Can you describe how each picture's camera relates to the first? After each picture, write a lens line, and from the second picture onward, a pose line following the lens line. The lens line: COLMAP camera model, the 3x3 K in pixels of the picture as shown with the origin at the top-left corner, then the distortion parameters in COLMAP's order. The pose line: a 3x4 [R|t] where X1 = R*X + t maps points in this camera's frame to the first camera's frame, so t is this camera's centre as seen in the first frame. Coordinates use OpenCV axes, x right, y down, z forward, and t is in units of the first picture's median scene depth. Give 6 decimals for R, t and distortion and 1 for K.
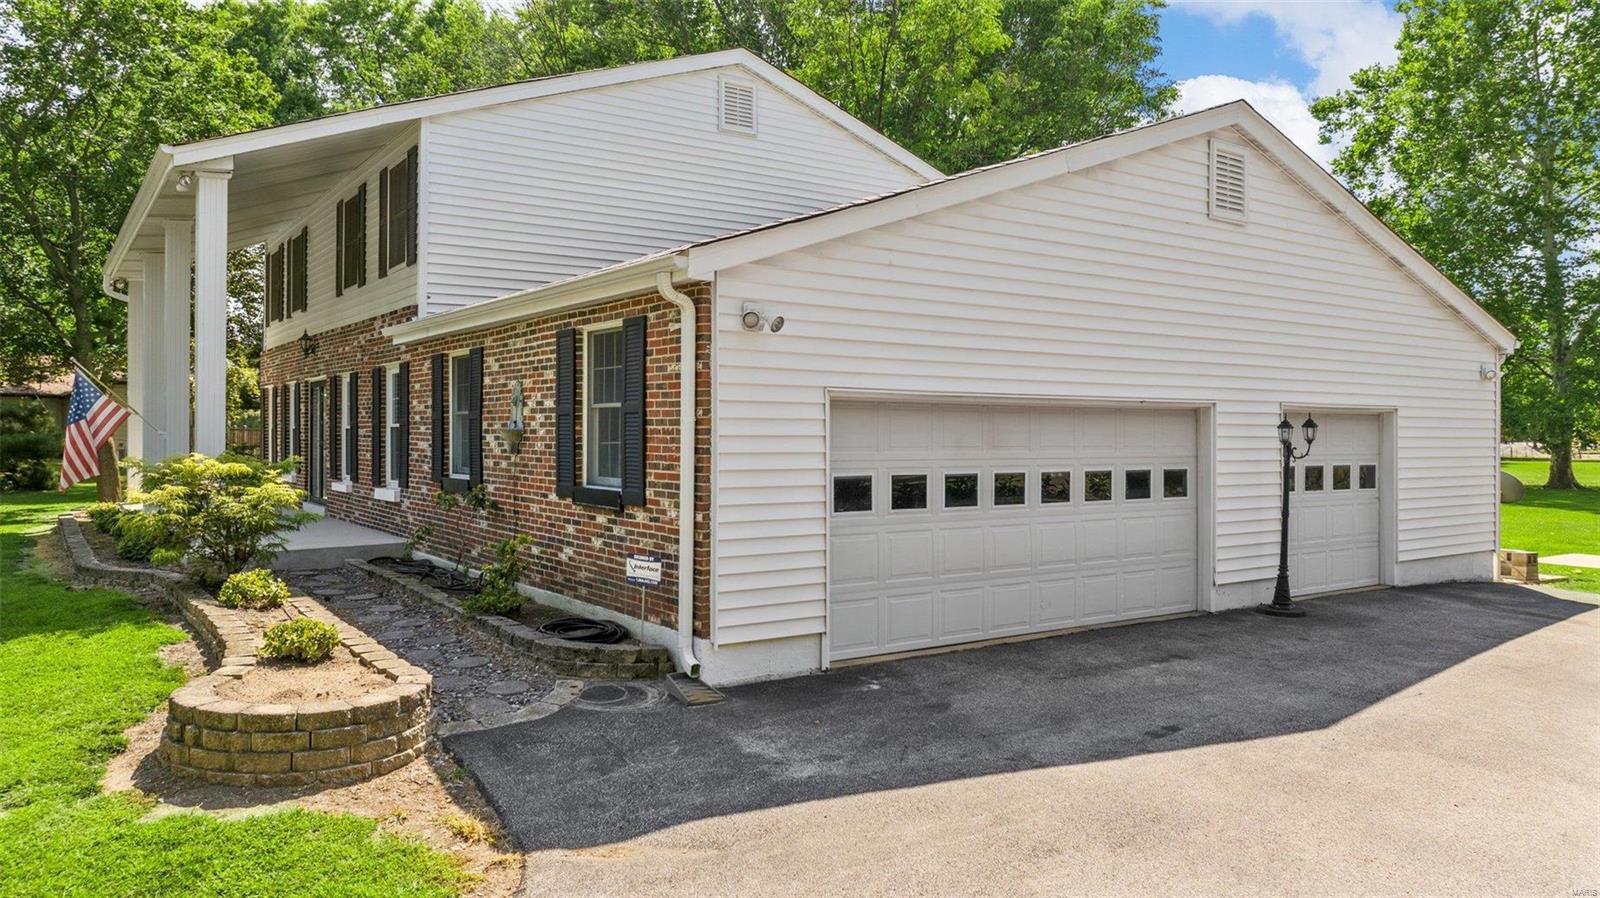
lens RADIAL K [[1124.1, 0, 804.7], [0, 1124.1, 444.1], [0, 0, 1]] dist [-0.033041, 0.022889]
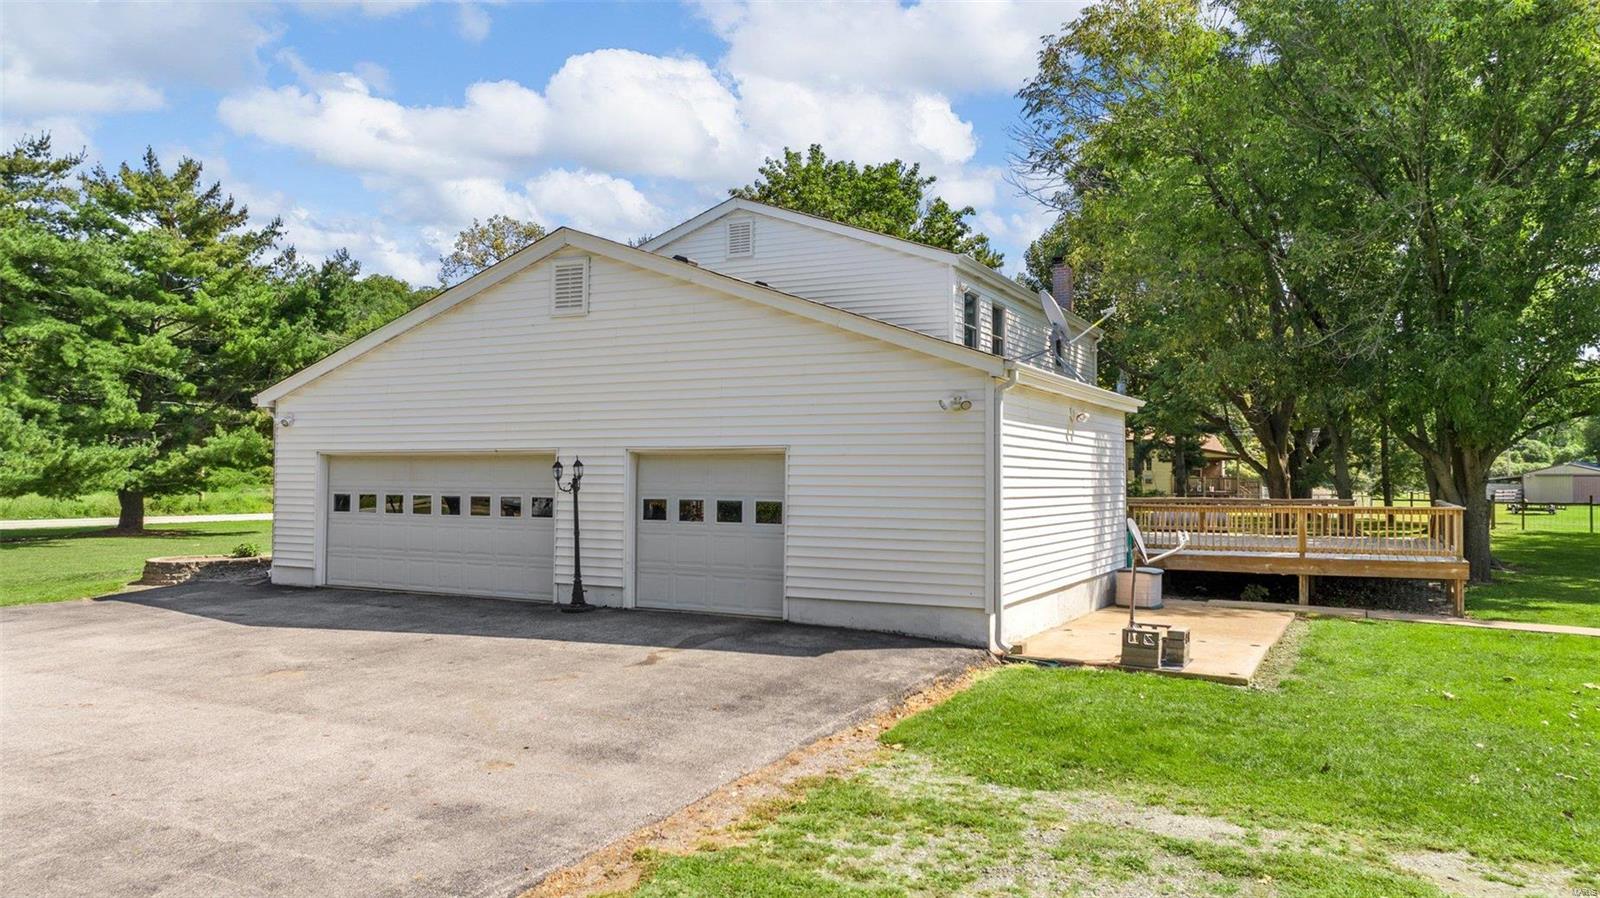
lens RADIAL K [[1124.1, 0, 804.7], [0, 1124.1, 444.1], [0, 0, 1]] dist [-0.033041, 0.022889]
pose [[0.460123, -0.009241, -0.887807, 1.714638], [-0.000006, 0.999946, -0.010411, -0.029386], [0.887855, 0.004795, 0.460098, 0.632198]]
